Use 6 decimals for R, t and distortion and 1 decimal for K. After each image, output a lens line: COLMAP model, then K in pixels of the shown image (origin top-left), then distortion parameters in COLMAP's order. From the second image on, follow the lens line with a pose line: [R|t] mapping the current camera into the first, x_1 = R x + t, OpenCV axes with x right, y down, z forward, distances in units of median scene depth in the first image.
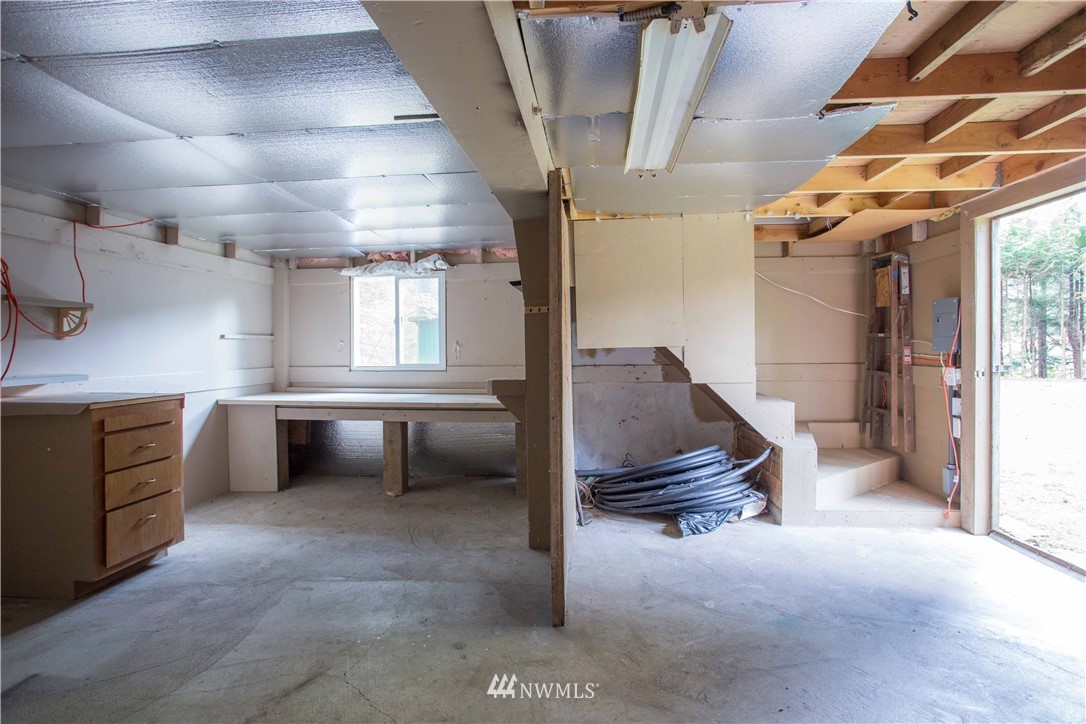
lens RADIAL K [[585.2, 0, 559.3], [0, 585.2, 353.0], [0, 0, 1]] dist [-0.045995, 0.019457]
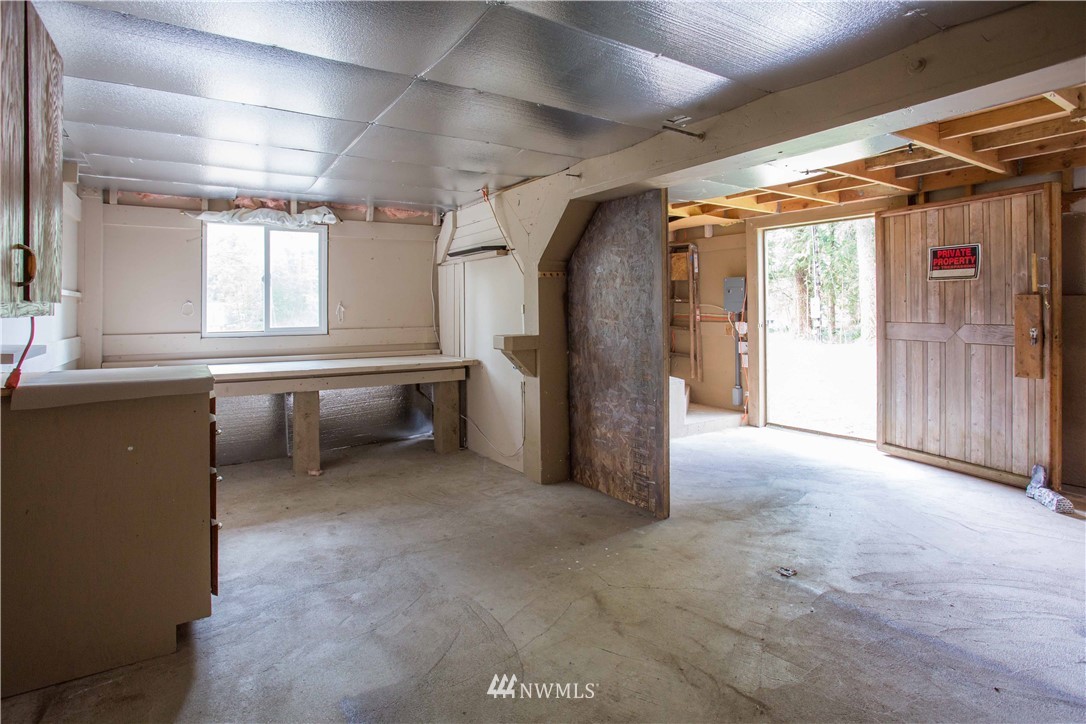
lens RADIAL K [[585.2, 0, 574.3], [0, 585.2, 306.9], [0, 0, 1]] dist [-0.045995, 0.019457]
pose [[0.766247, 0.002460, 0.642542, -0.543631], [0.006316, 0.999916, -0.011360, -0.000053], [-0.642516, 0.012763, 0.766166, 0.058808]]
